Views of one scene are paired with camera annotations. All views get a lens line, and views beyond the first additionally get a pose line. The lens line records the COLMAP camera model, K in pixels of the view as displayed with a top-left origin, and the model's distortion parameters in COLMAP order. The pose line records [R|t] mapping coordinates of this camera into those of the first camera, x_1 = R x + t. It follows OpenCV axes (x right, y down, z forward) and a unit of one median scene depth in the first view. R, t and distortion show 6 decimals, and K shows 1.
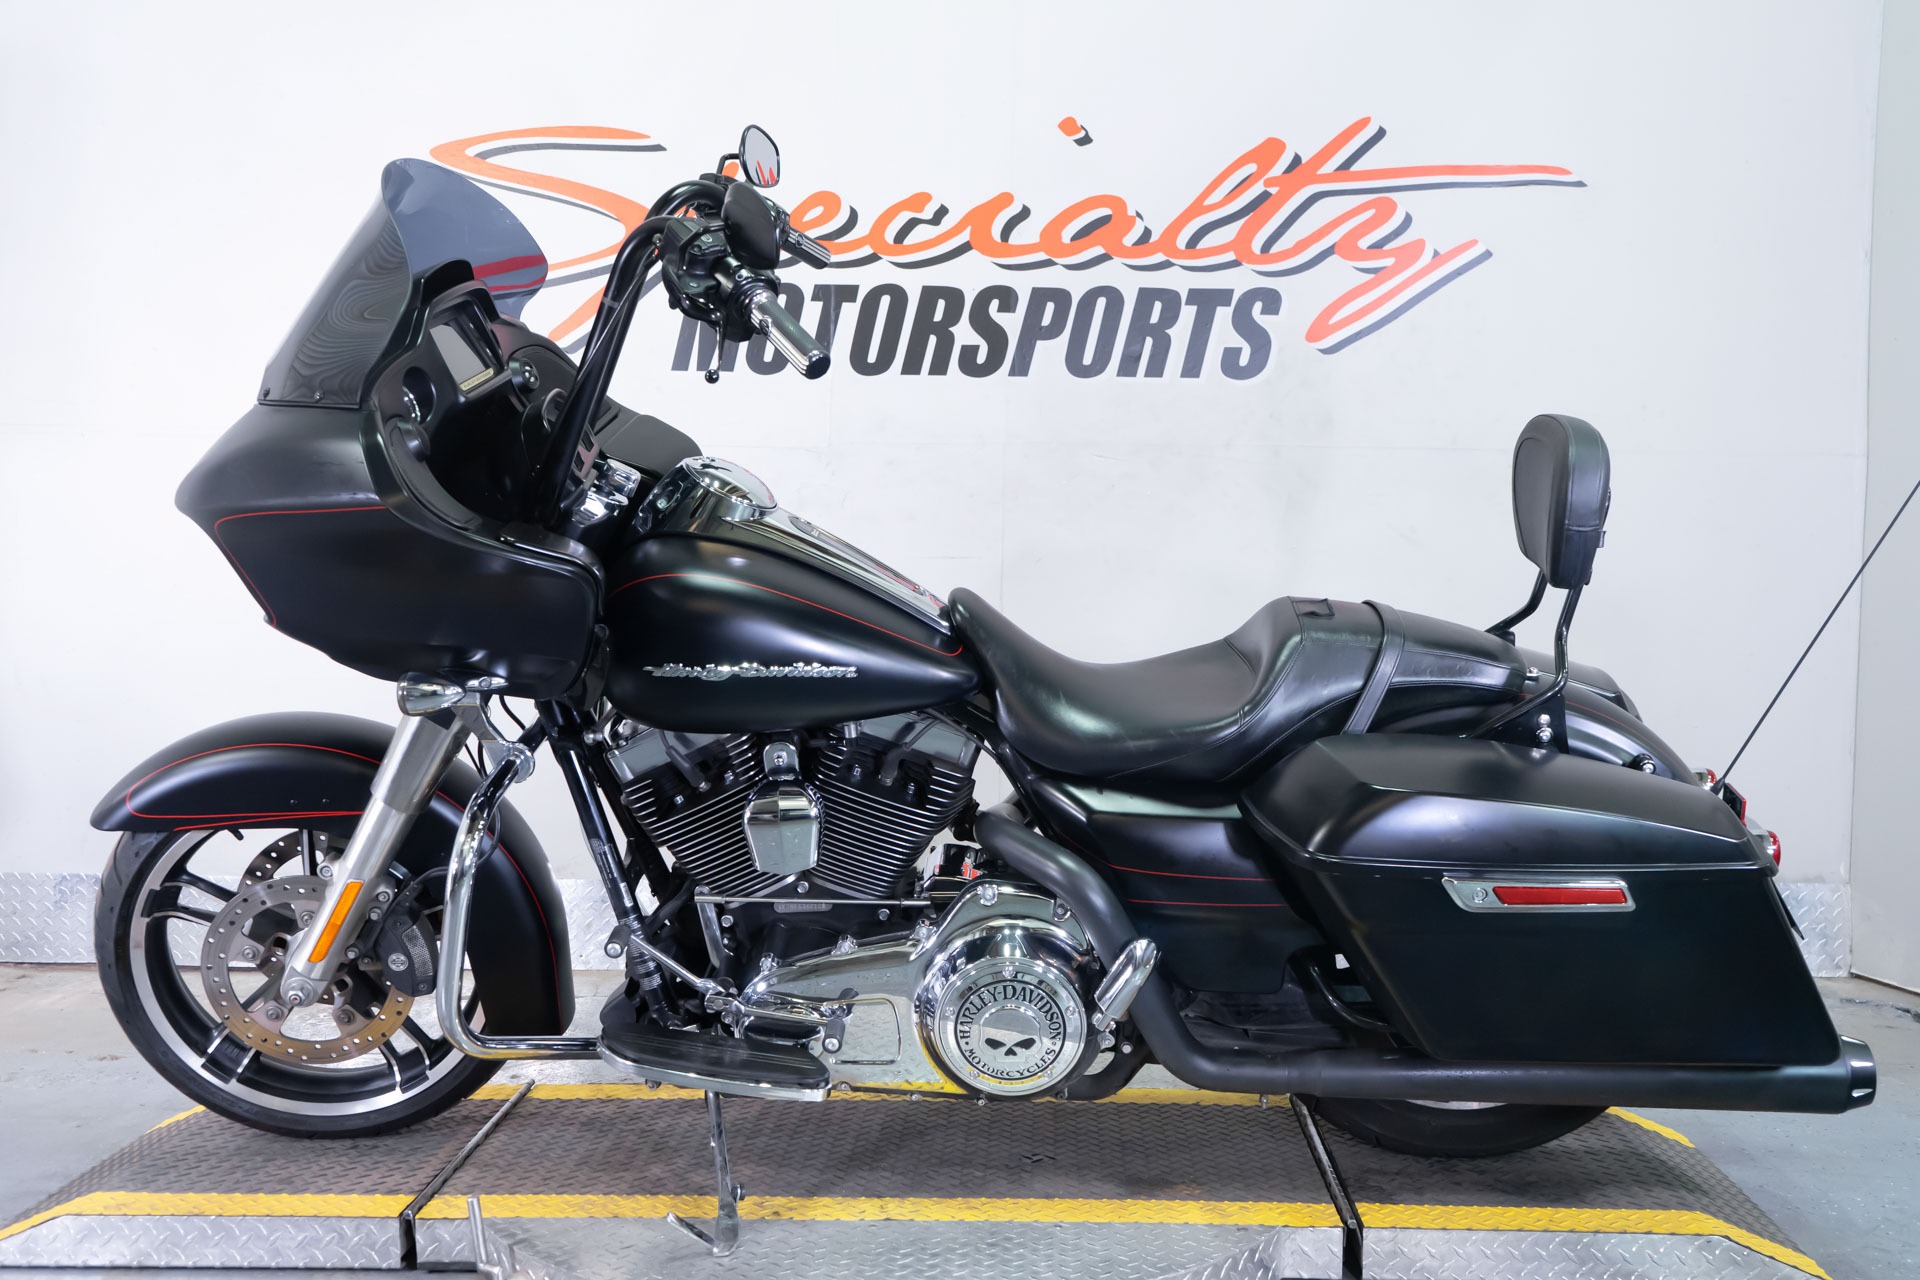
lens RADIAL K [[2013.2, 0, 969.2], [0, 2013.2, 627.0], [0, 0, 1]] dist [-0.000573, 0.000000]
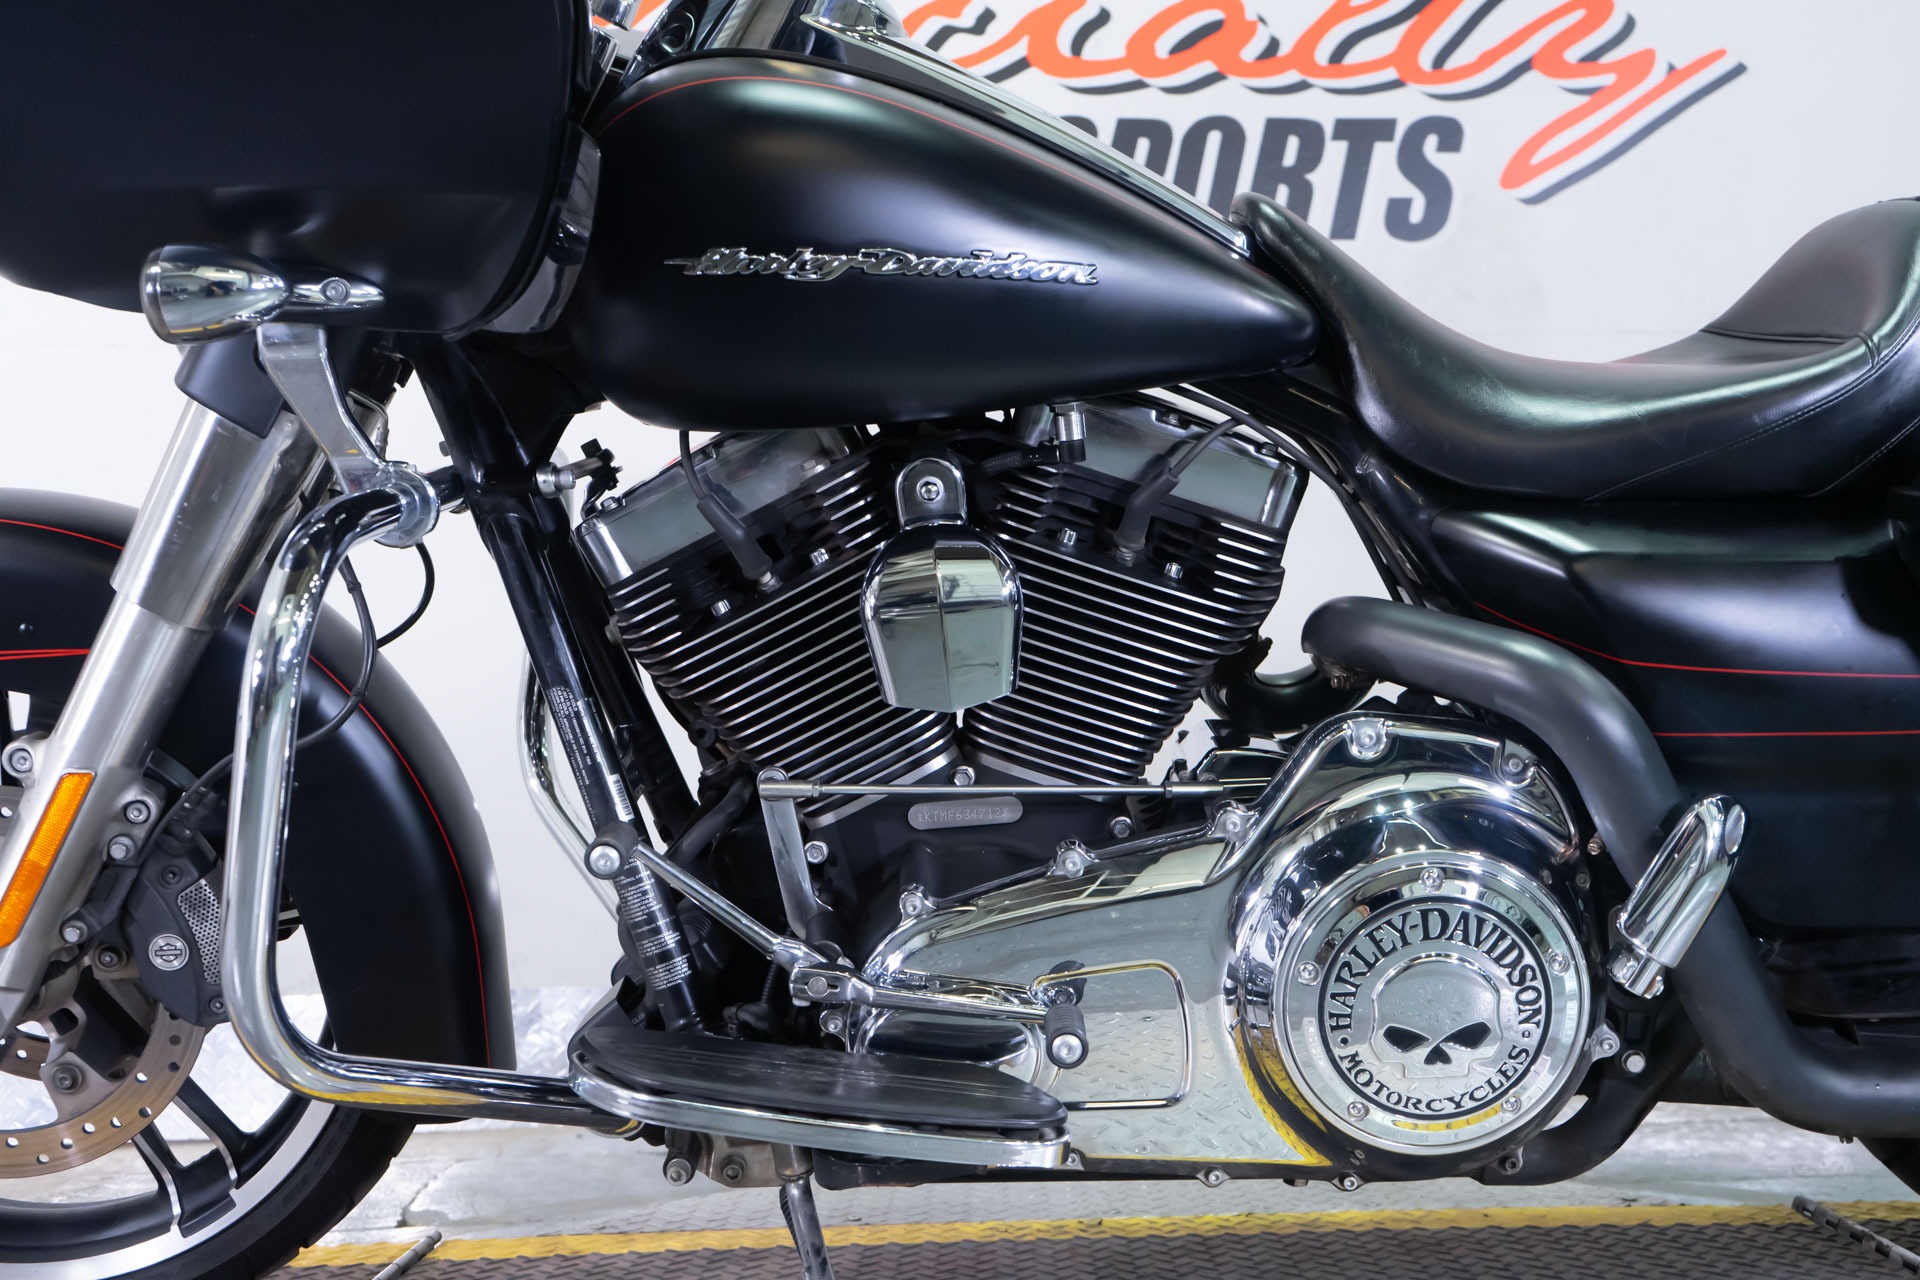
lens RADIAL K [[2087.8, 0, 969.6], [0, 2087.8, 639.5], [0, 0, 1]] dist [0.004599, 0.000000]
pose [[0.999180, -0.023611, 0.032893, -0.062675], [0.027440, 0.992240, -0.121274, 0.101825], [-0.029774, 0.122077, 0.992074, 0.298223]]
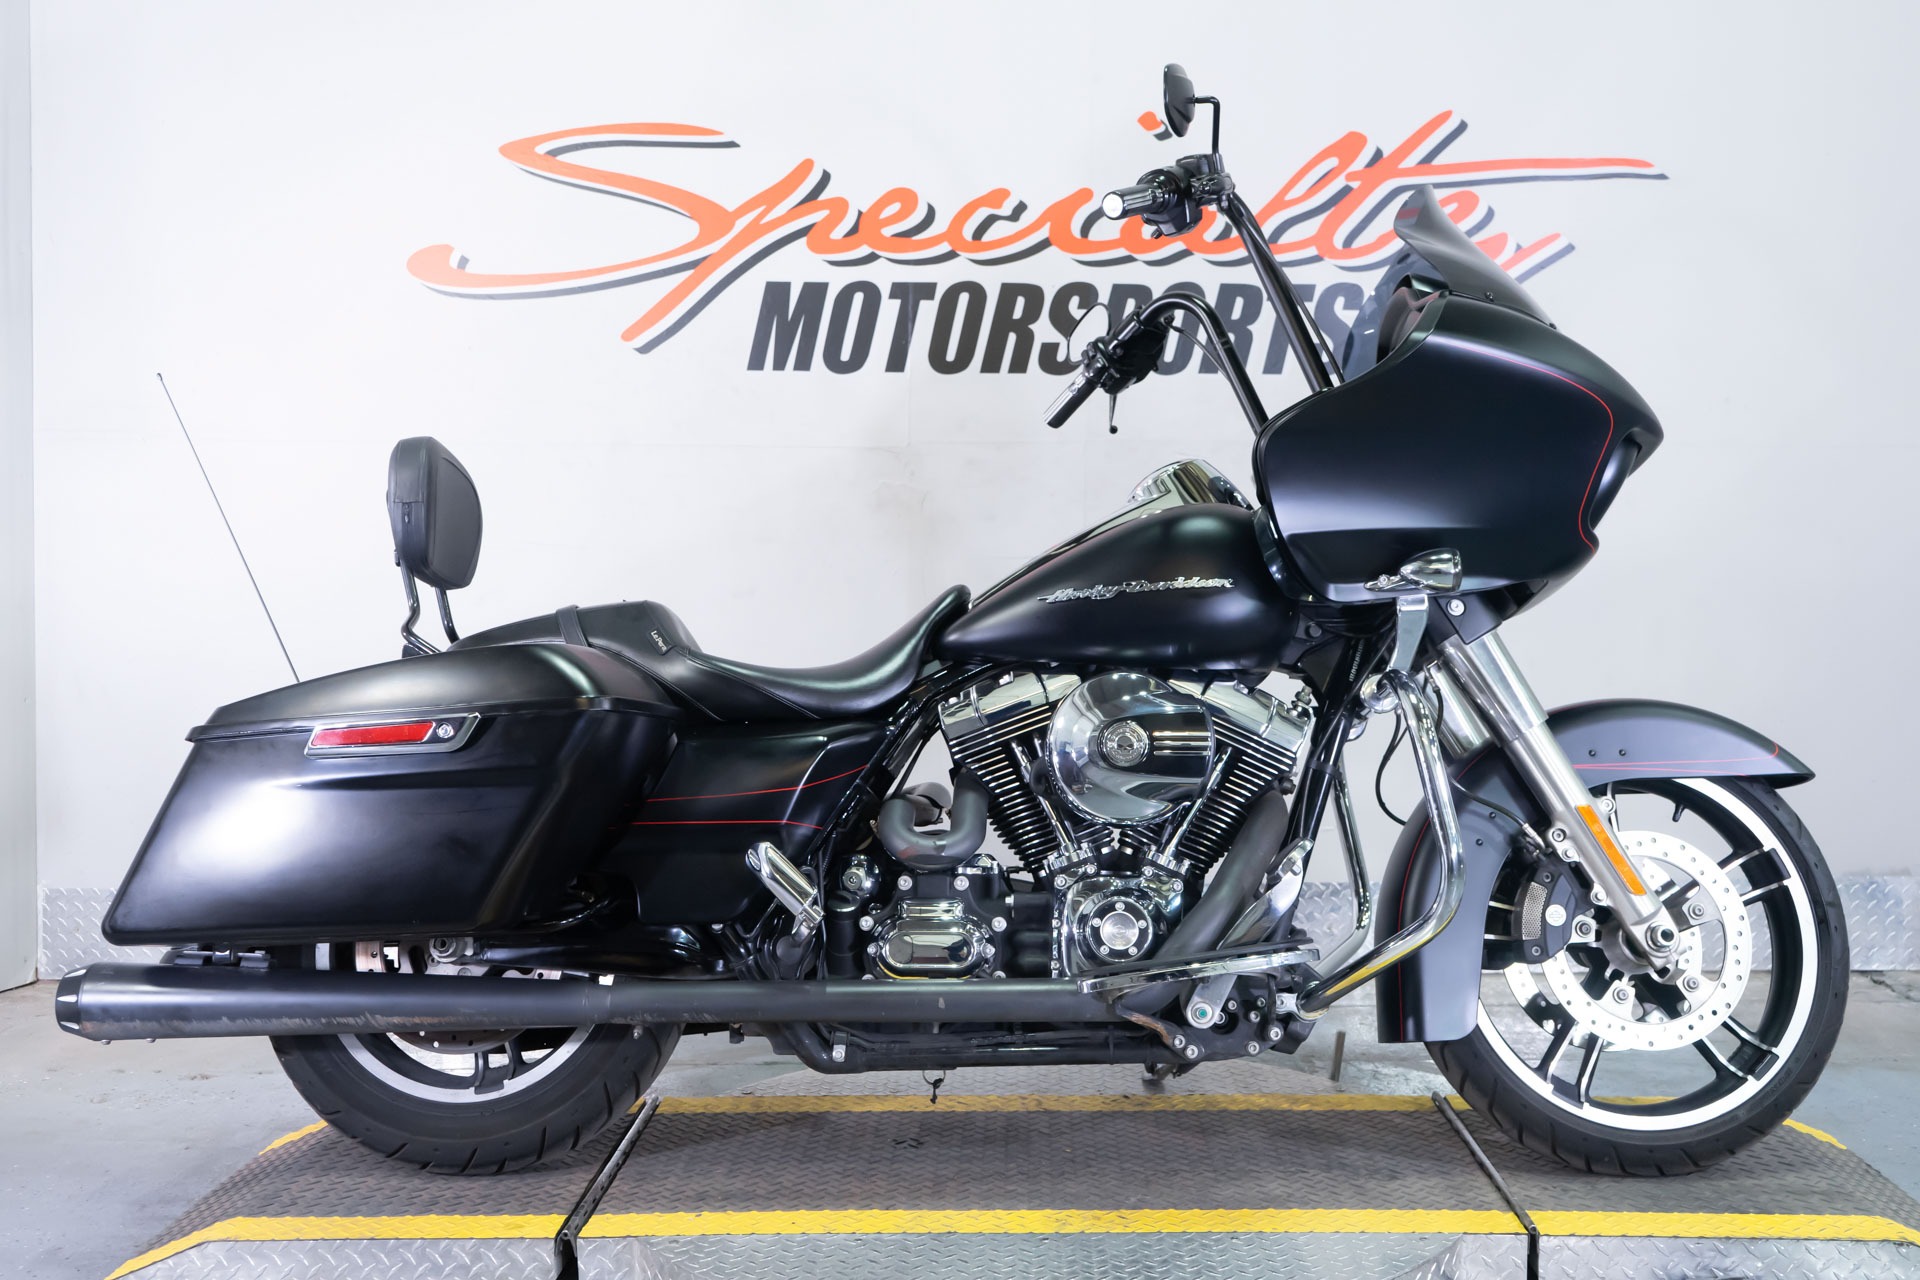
lens RADIAL K [[2013.2, 0, 960.6], [0, 2013.2, 629.0], [0, 0, 1]] dist [-0.000573, 0.000000]
pose [[0.999724, -0.009634, 0.021441, -0.067003], [0.009629, 0.999954, 0.000366, -0.000128], [-0.021443, -0.000160, 0.999770, 0.012411]]
